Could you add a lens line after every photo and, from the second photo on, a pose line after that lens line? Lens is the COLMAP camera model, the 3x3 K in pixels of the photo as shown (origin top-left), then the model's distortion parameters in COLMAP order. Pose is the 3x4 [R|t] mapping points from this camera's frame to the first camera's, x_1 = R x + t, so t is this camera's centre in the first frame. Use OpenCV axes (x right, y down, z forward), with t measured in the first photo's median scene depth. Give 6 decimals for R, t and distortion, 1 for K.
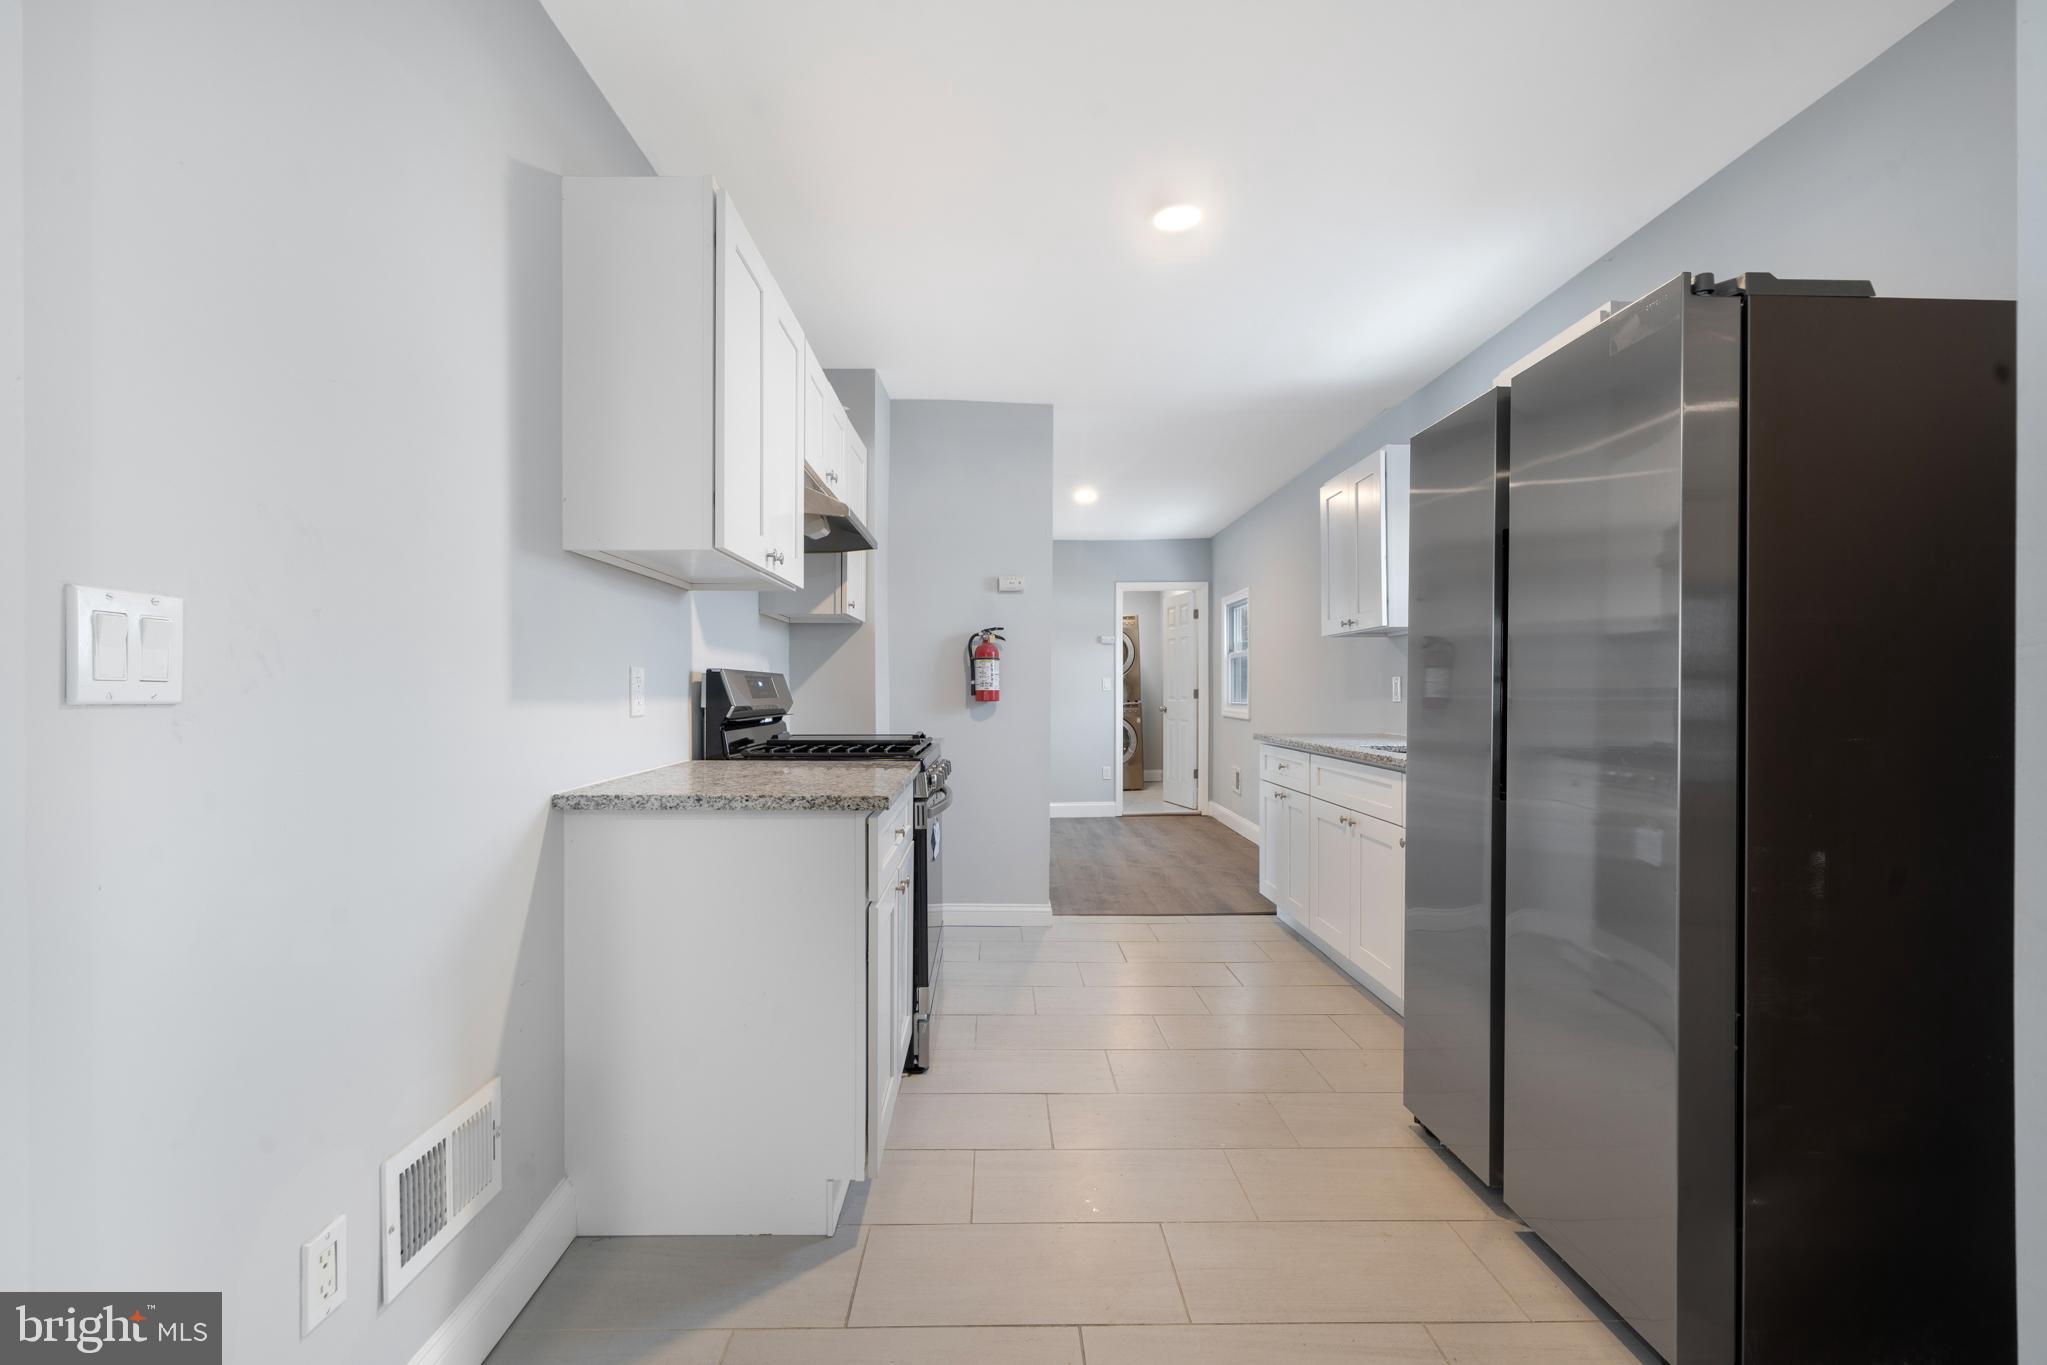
lens RADIAL K [[902.5, 0, 1018.7], [0, 902.5, 693.1], [0, 0, 1]] dist [-0.001833, 0.000113]
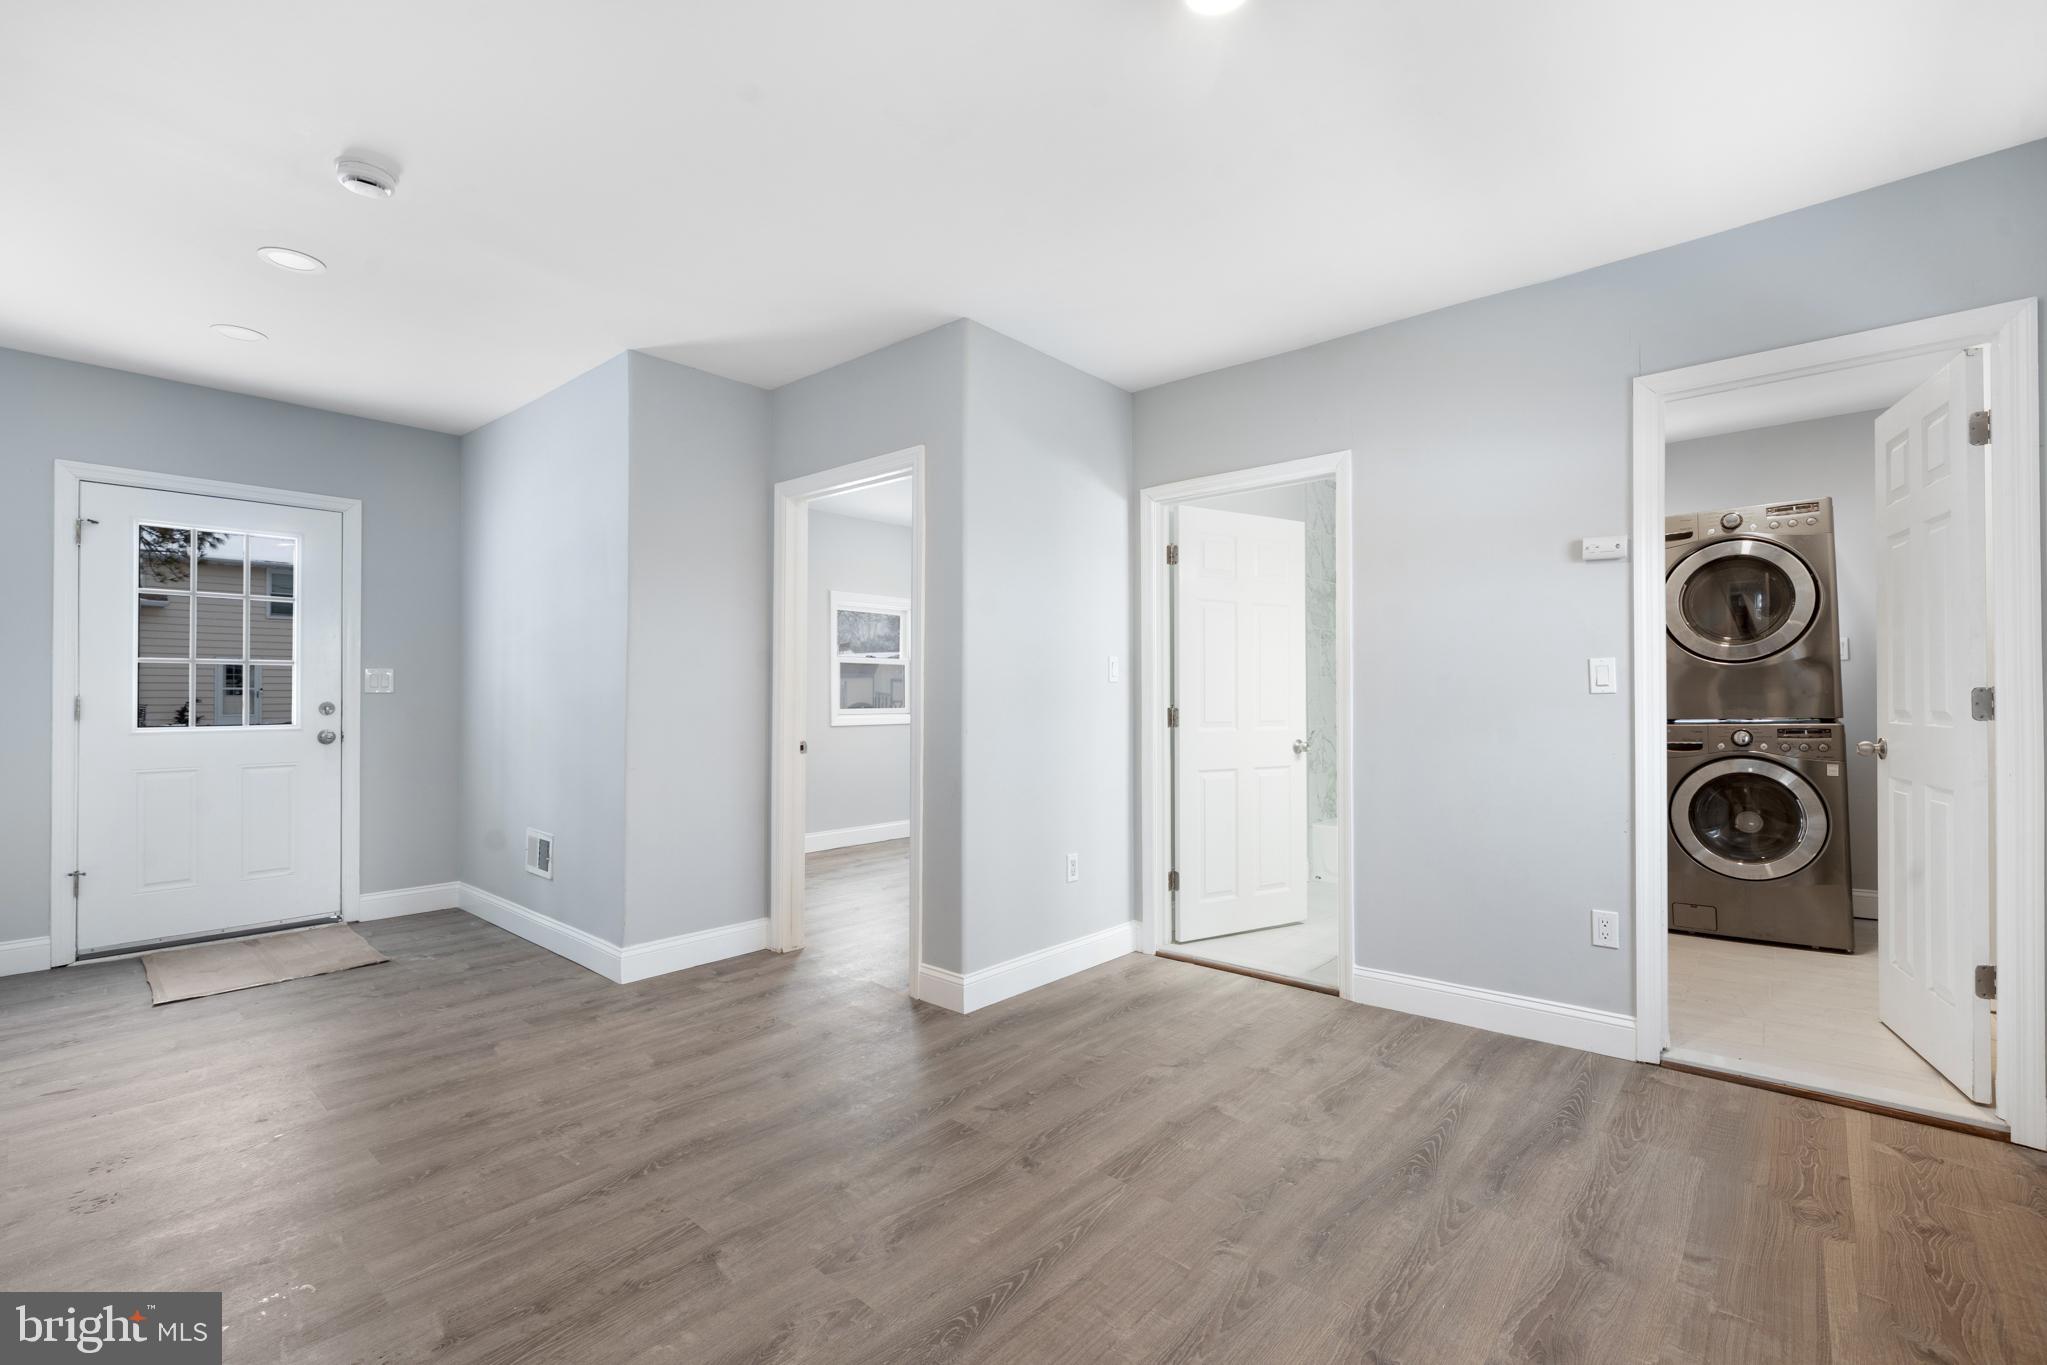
lens RADIAL K [[902.5, 0, 1018.7], [0, 902.5, 693.1], [0, 0, 1]] dist [-0.001833, 0.000113]
pose [[0.733647, -0.005220, -0.679511, 0.168556], [-0.000333, 0.999968, -0.008042, 0.000048], [0.679531, 0.006126, 0.733622, 0.588464]]
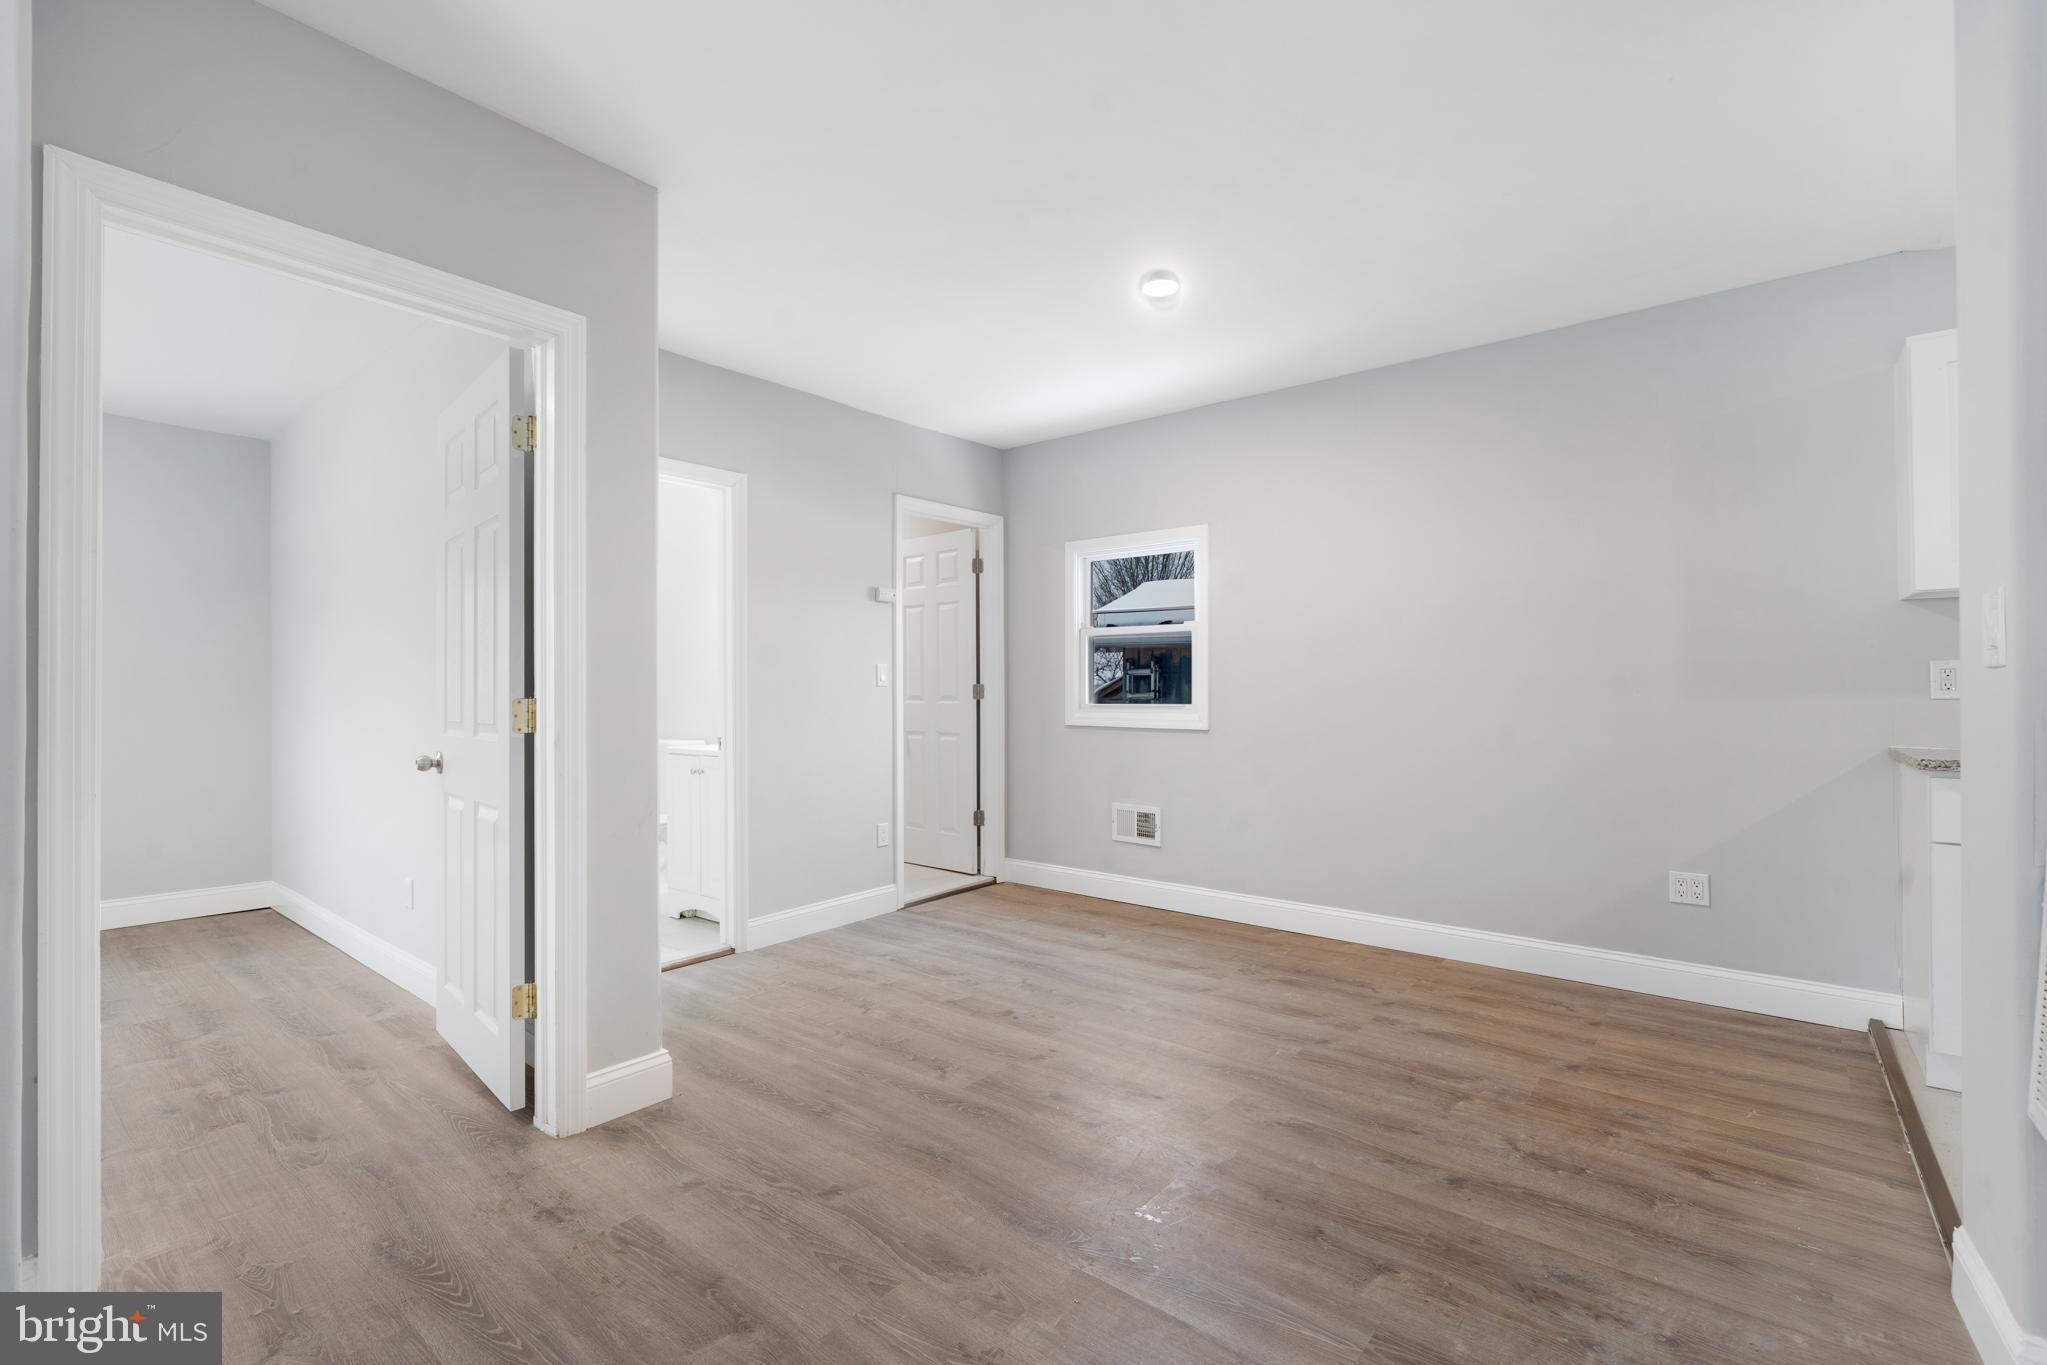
lens RADIAL K [[902.5, 0, 1018.7], [0, 902.5, 693.1], [0, 0, 1]] dist [-0.001833, 0.000113]
pose [[0.650047, -0.005423, 0.759875, -0.269957], [0.006323, 0.999979, 0.001727, 0.000745], [-0.759868, 0.003682, 0.650067, 0.574586]]
